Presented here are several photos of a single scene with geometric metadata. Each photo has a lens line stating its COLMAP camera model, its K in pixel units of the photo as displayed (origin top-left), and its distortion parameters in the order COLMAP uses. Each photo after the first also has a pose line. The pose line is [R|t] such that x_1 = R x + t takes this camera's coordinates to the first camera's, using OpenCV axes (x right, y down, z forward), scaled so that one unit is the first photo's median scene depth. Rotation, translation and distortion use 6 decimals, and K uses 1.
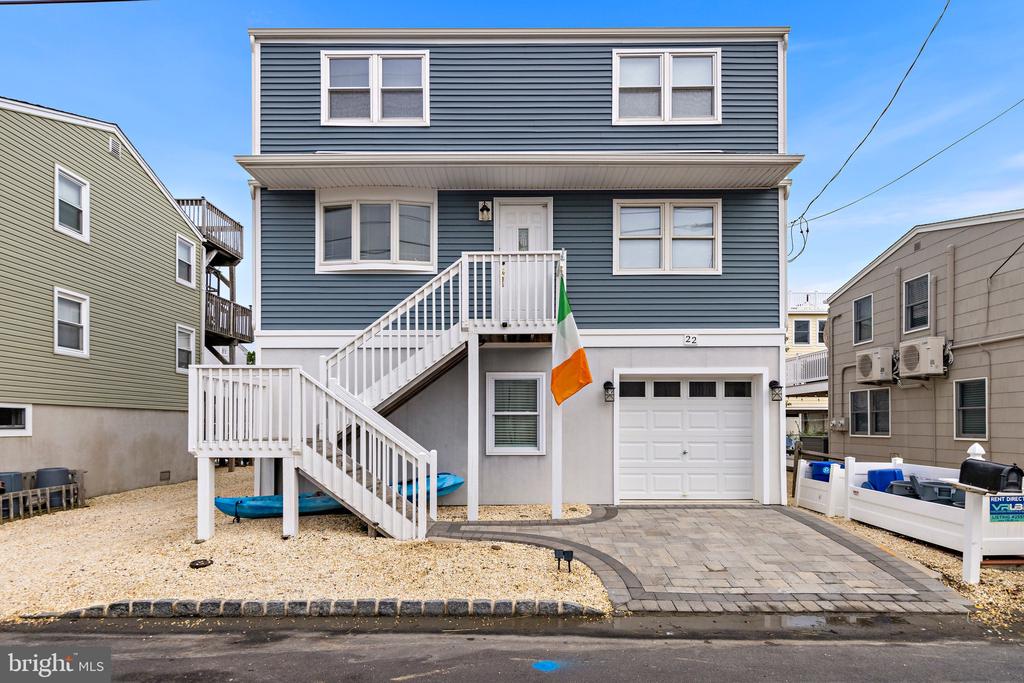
lens RADIAL K [[581.5, 0, 513.1], [0, 581.5, 429.6], [0, 0, 1]] dist [0.004089, 0.000711]
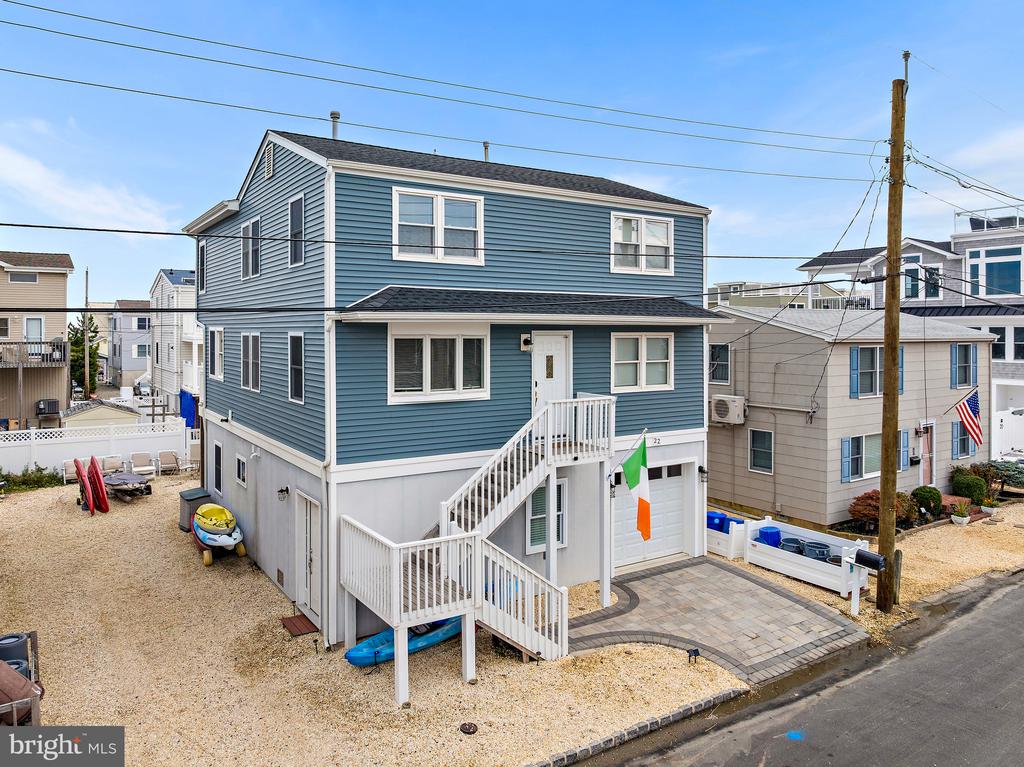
lens RADIAL K [[739.1, 0, 514.6], [0, 739.1, 343.8], [0, 0, 1]] dist [-0.048752, -0.002222]
pose [[0.836781, -0.003299, 0.547528, -0.864685], [0.001377, 0.999991, 0.003920, -0.381684], [-0.547536, -0.002526, 0.836778, -0.199911]]
